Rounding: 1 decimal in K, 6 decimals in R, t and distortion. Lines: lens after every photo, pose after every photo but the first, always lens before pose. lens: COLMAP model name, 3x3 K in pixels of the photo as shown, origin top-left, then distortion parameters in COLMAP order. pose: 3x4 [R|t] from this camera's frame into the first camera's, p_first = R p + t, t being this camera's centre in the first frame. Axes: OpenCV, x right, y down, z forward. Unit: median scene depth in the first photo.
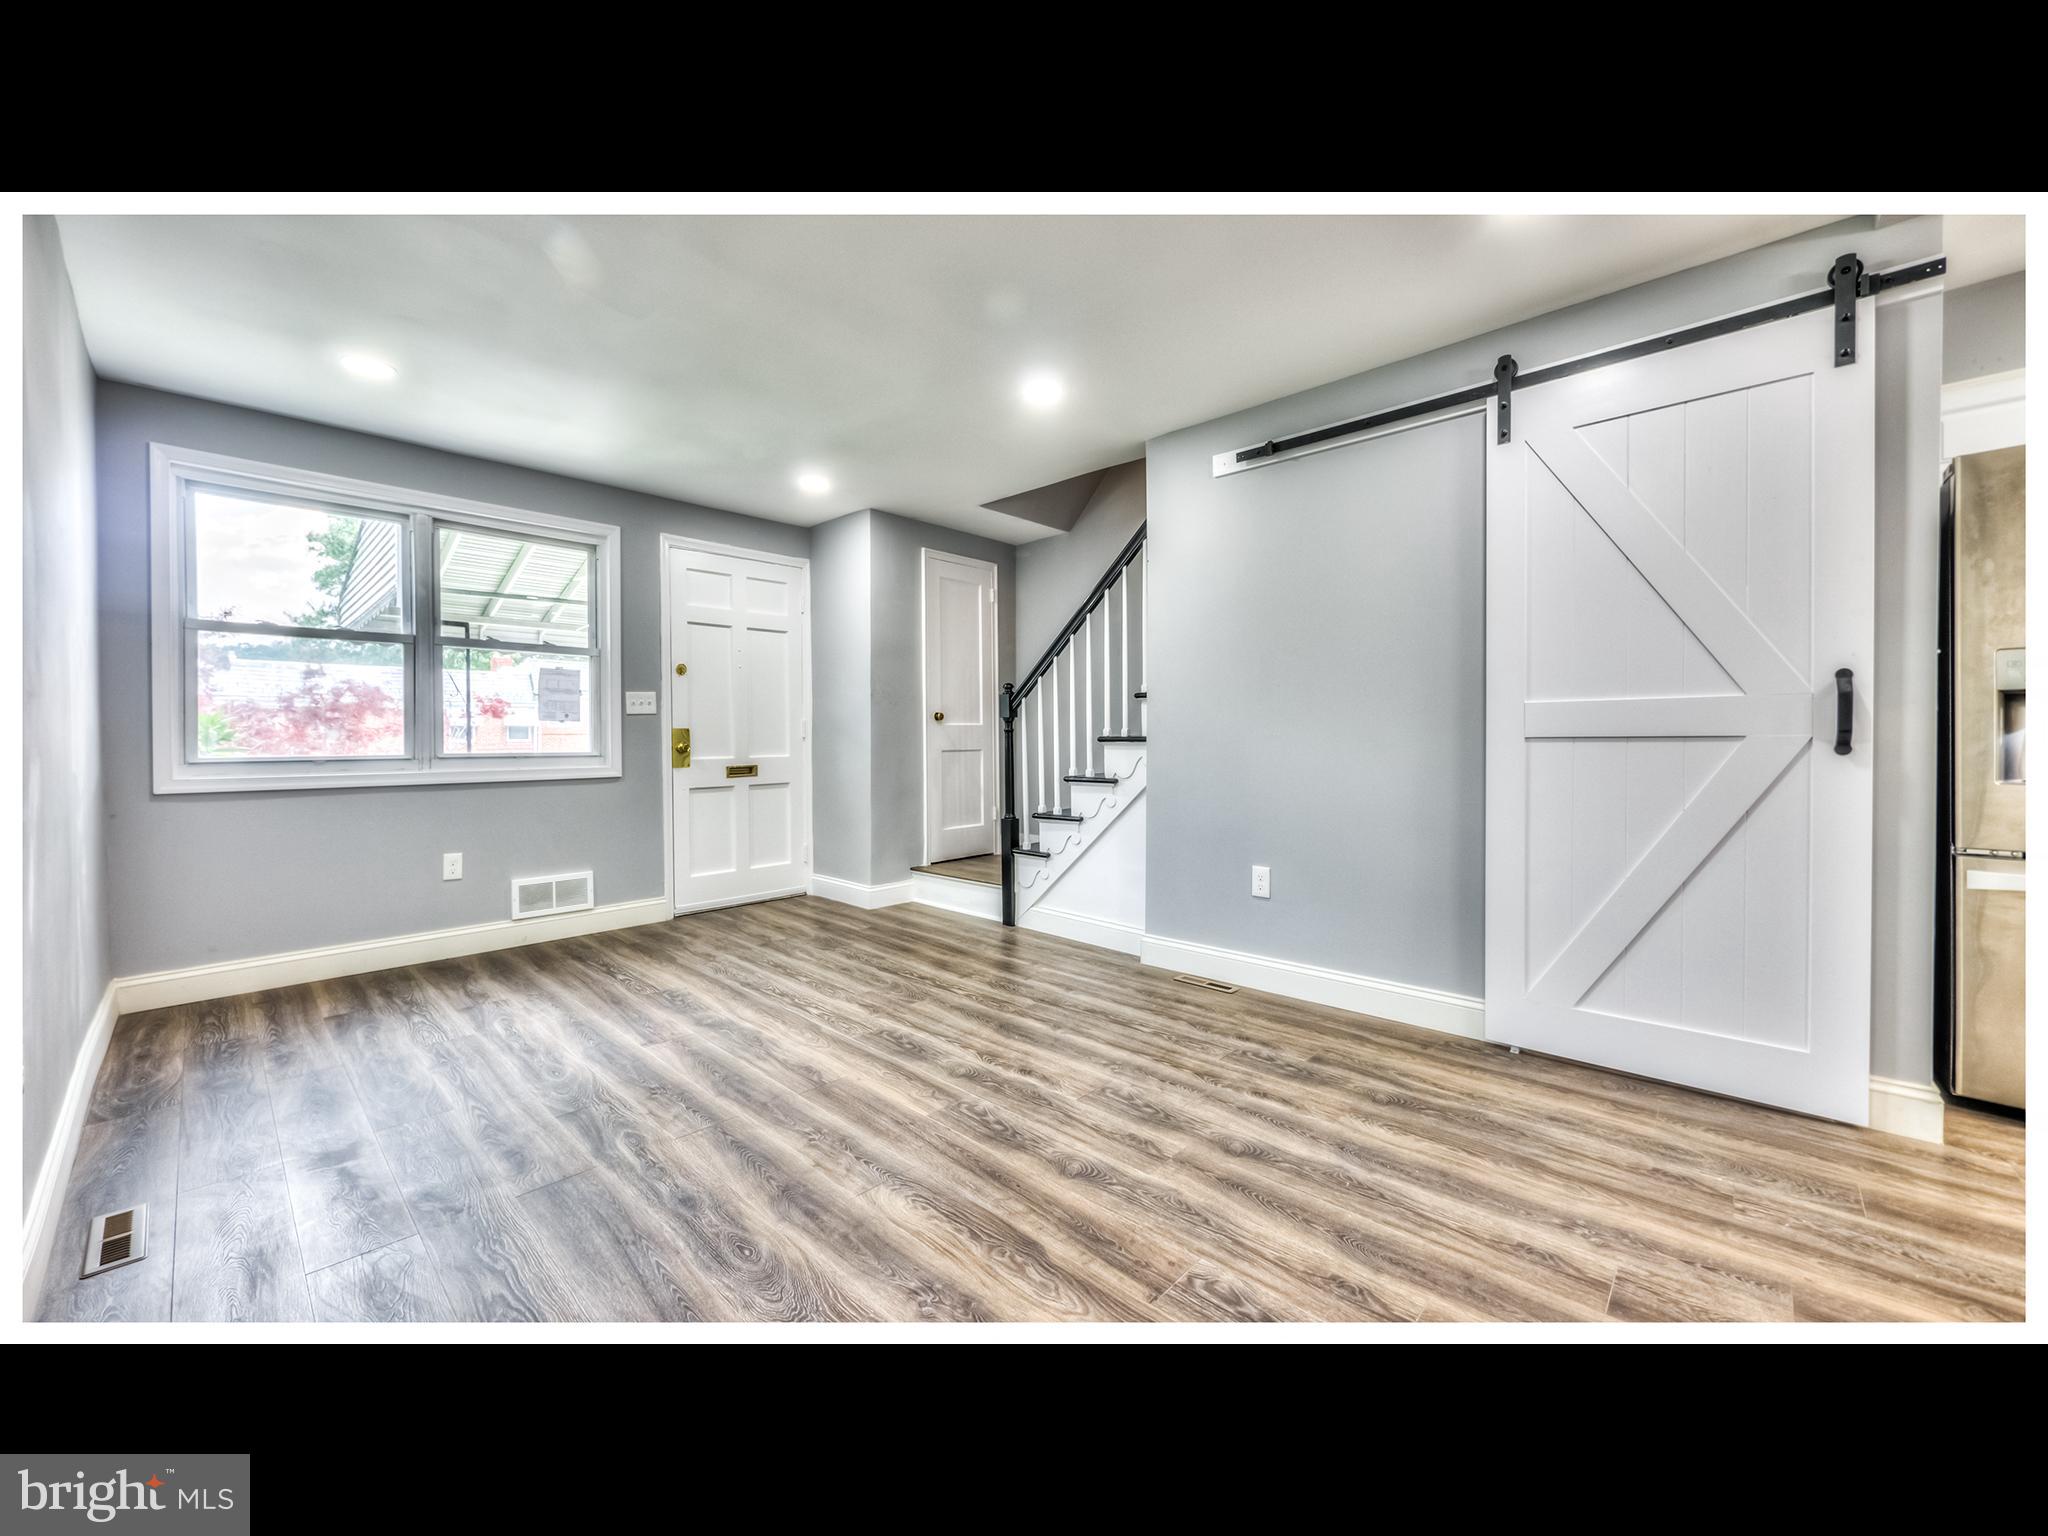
lens RADIAL K [[790.7, 0, 1007.2], [0, 790.7, 746.3], [0, 0, 1]] dist [-0.003571, 0.001720]
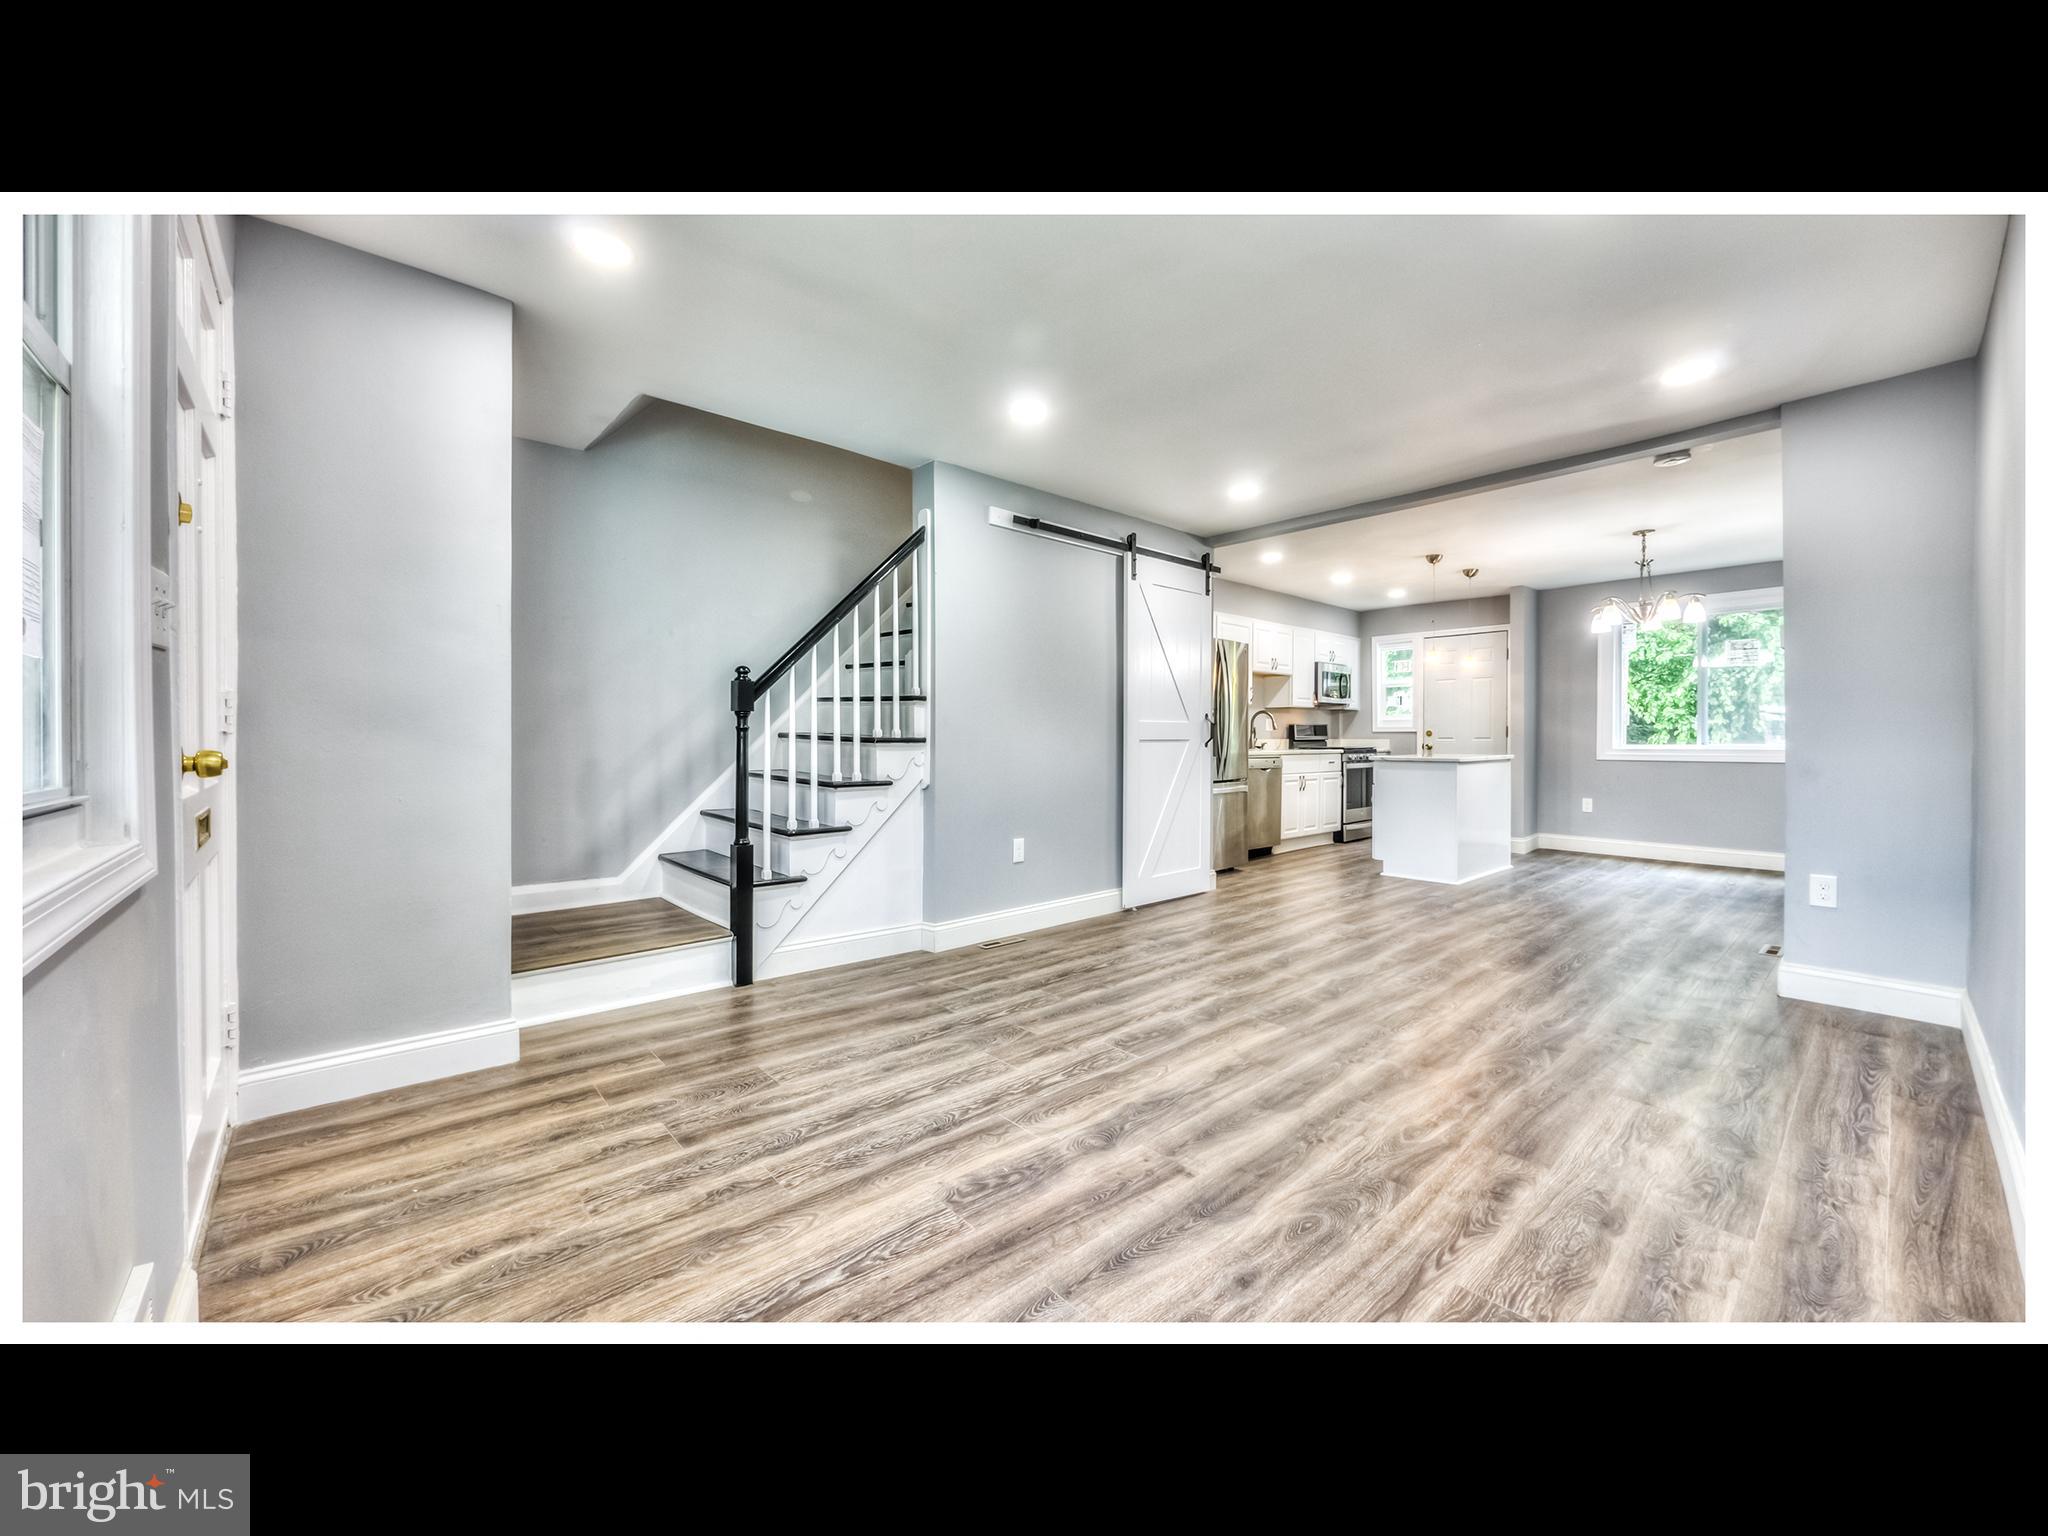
lens RADIAL K [[790.7, 0, 994.3], [0, 790.7, 751.6], [0, 0, 1]] dist [-0.003571, 0.001720]
pose [[0.082861, -0.013772, 0.996466, -0.932759], [0.006237, 0.999892, 0.013301, -0.008729], [-0.996542, 0.005112, 0.082938, 0.885550]]
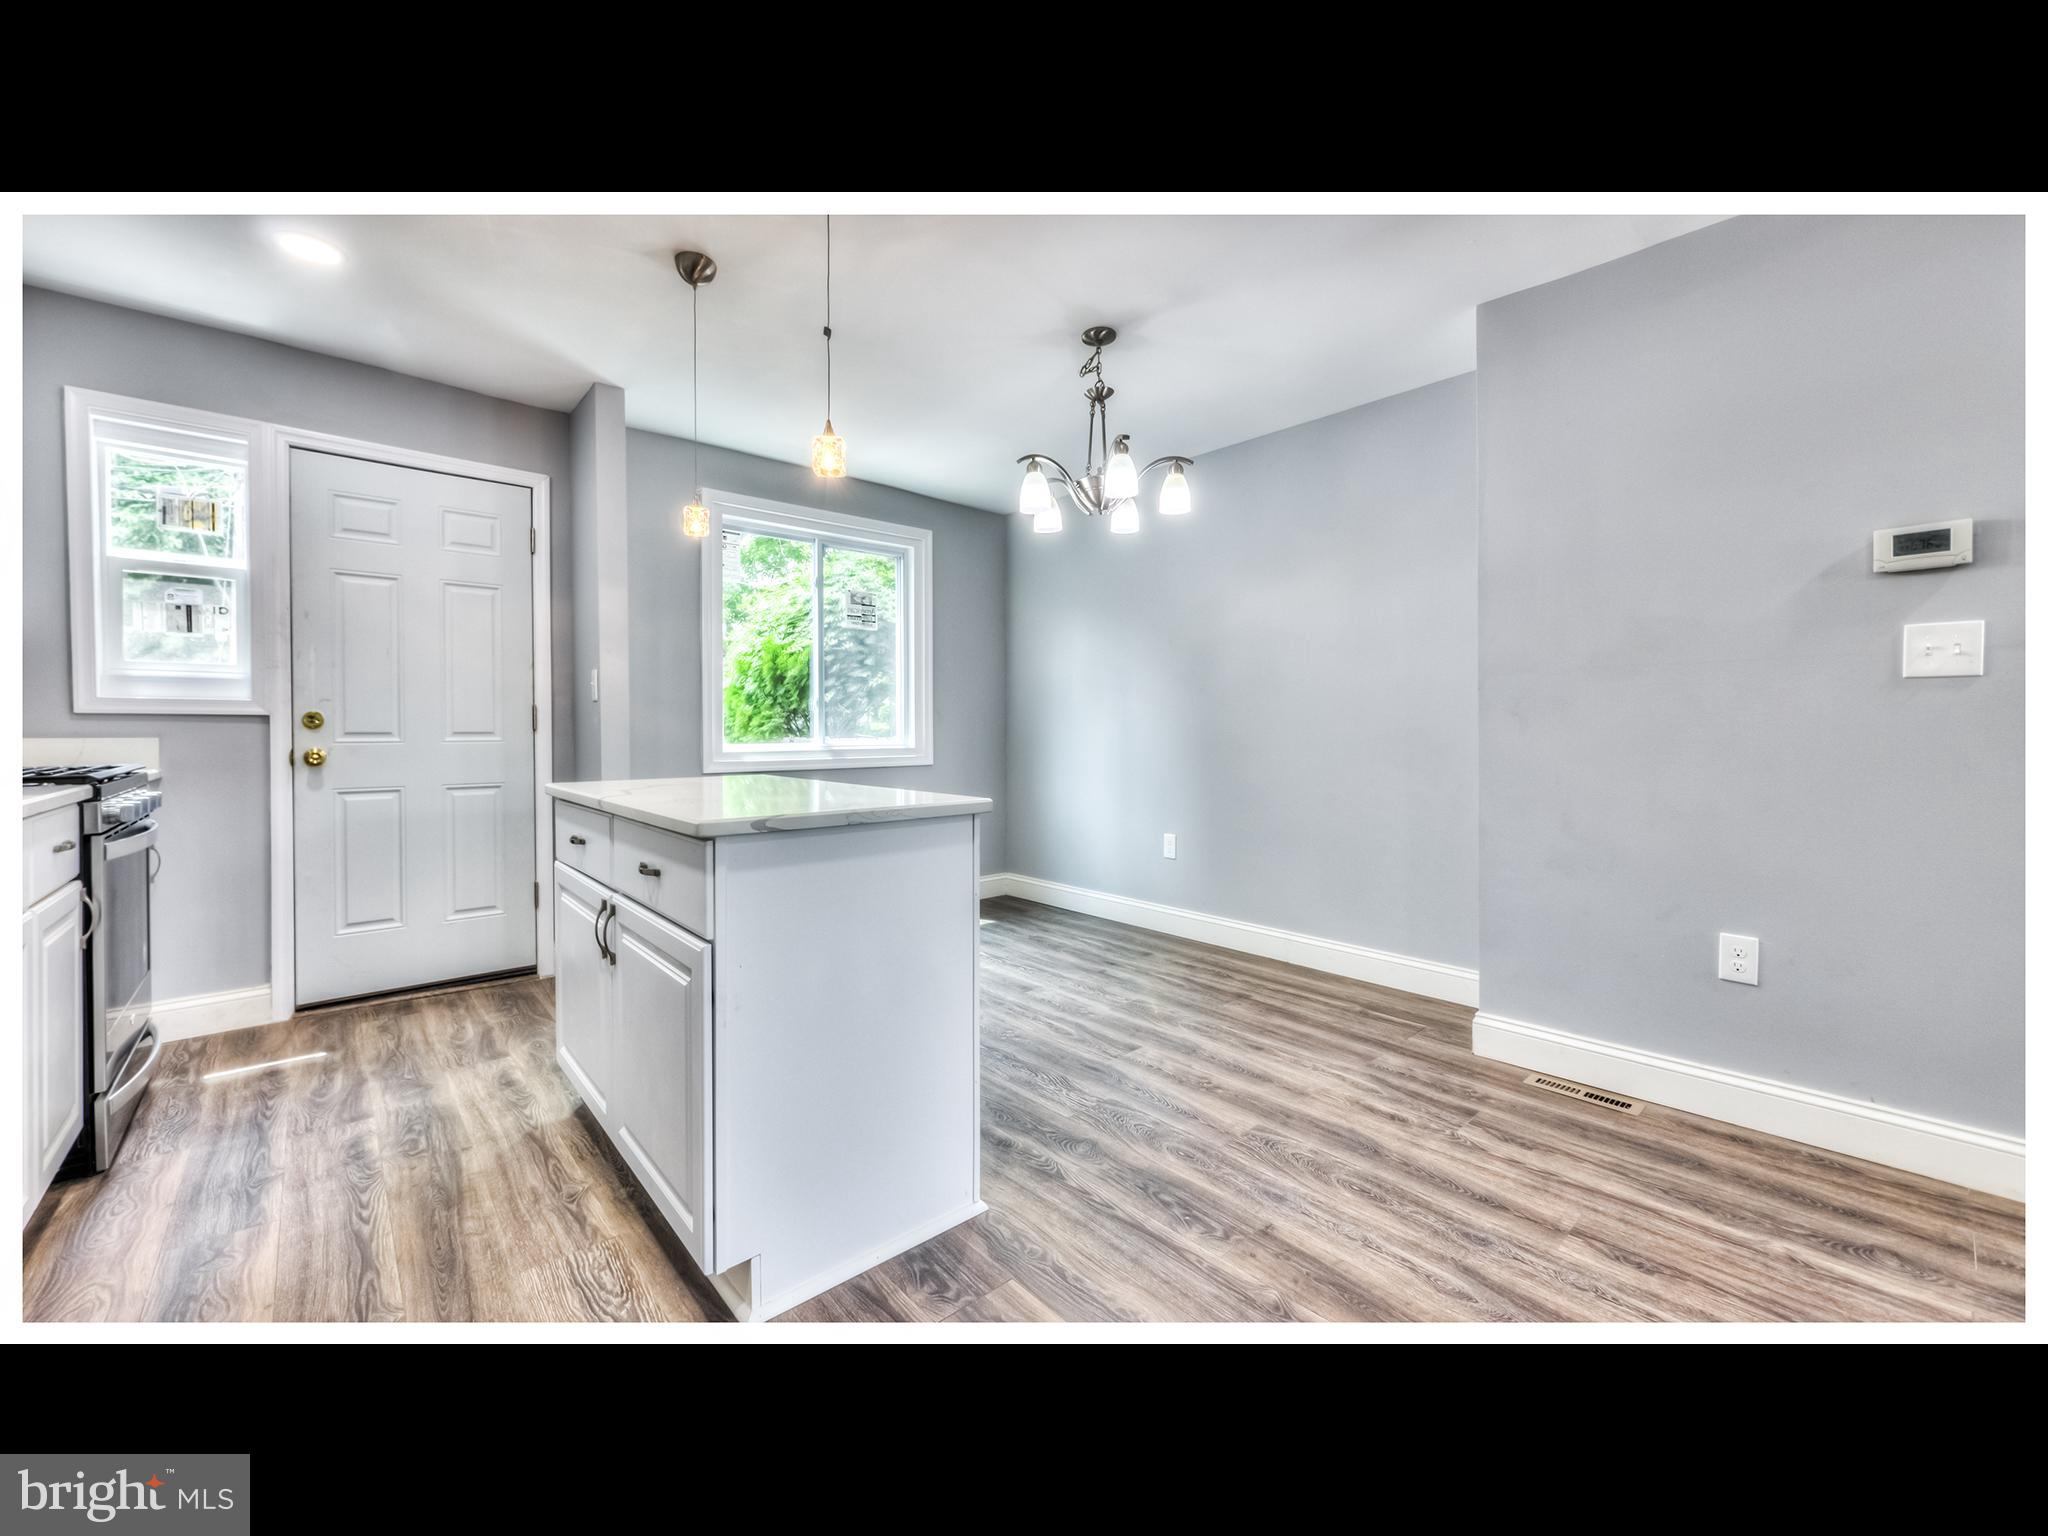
lens RADIAL K [[790.7, 0, 994.9], [0, 790.7, 739.2], [0, 0, 1]] dist [-0.003571, 0.001720]
pose [[-0.995853, 0.007316, 0.090683, 0.716511], [0.008937, 0.999807, 0.017487, -0.011111], [-0.090538, 0.018225, -0.995726, 0.556859]]
